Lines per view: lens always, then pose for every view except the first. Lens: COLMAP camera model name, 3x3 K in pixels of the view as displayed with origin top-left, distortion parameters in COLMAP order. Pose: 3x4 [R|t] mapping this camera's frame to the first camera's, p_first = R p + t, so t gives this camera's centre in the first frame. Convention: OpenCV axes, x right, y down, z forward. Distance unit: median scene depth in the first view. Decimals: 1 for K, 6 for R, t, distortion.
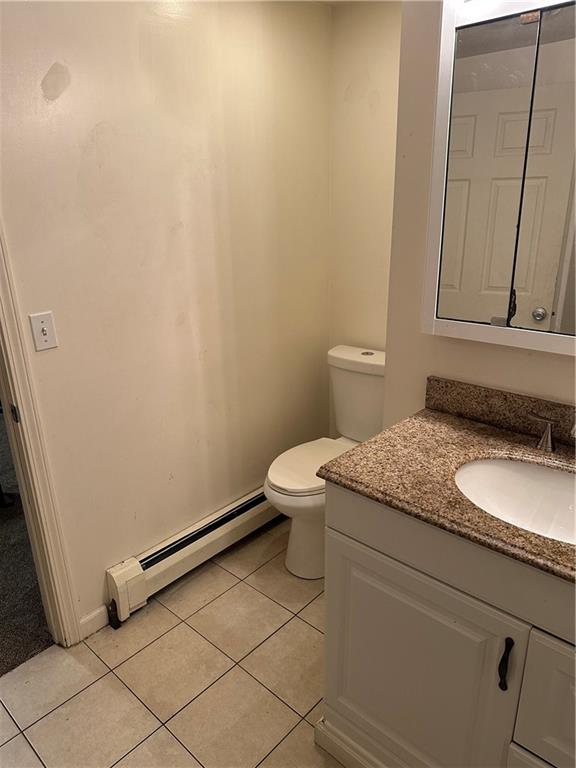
lens RADIAL K [[543.2, 0, 283.7], [0, 543.2, 389.1], [0, 0, 1]] dist [0.054705, -0.036521]
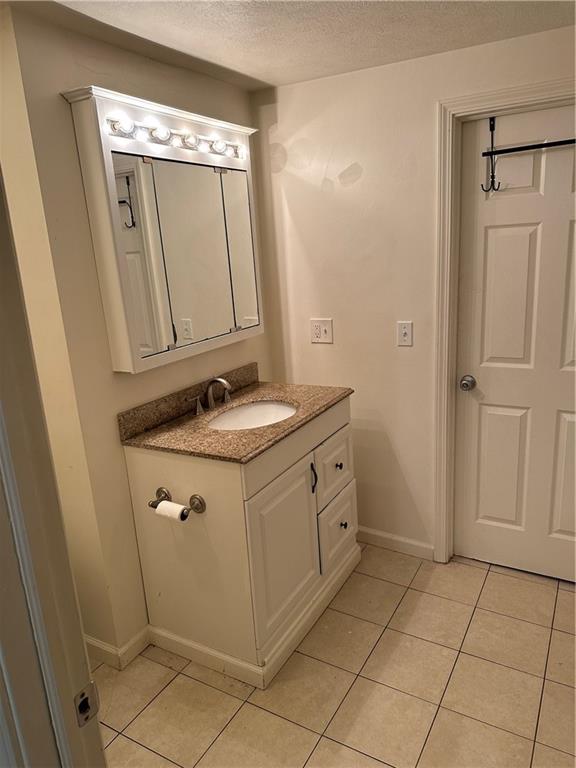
lens RADIAL K [[543.2, 0, 284.0], [0, 543.2, 382.0], [0, 0, 1]] dist [0.054705, -0.036521]
pose [[-0.206792, -0.209769, 0.955633, -1.042705], [0.394859, 0.875773, 0.277683, -0.306070], [-0.895167, 0.434763, -0.098274, 0.829147]]
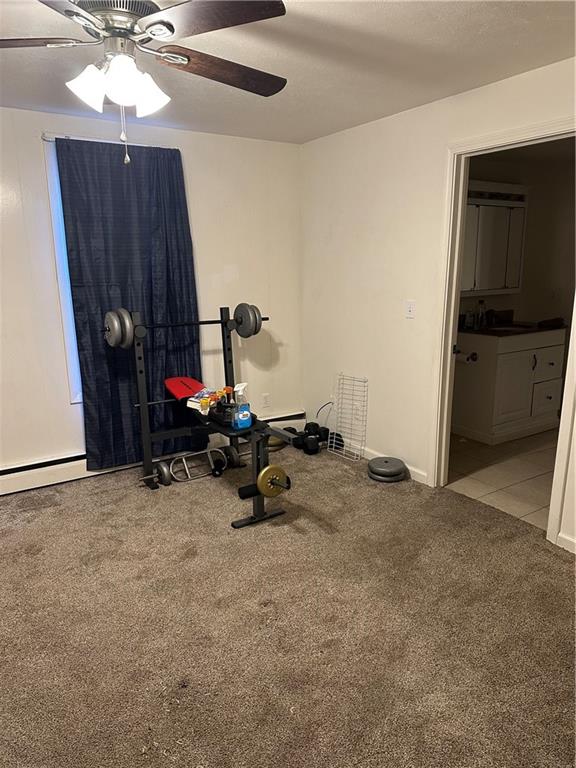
lens RADIAL K [[543.2, 0, 288.7], [0, 543.2, 383.1], [0, 0, 1]] dist [0.054705, -0.036521]
pose [[0.257249, -0.205794, 0.944178, -2.766702], [0.338141, 0.934461, 0.111547, -0.309511], [-0.905253, 0.290570, 0.309976, 1.029365]]
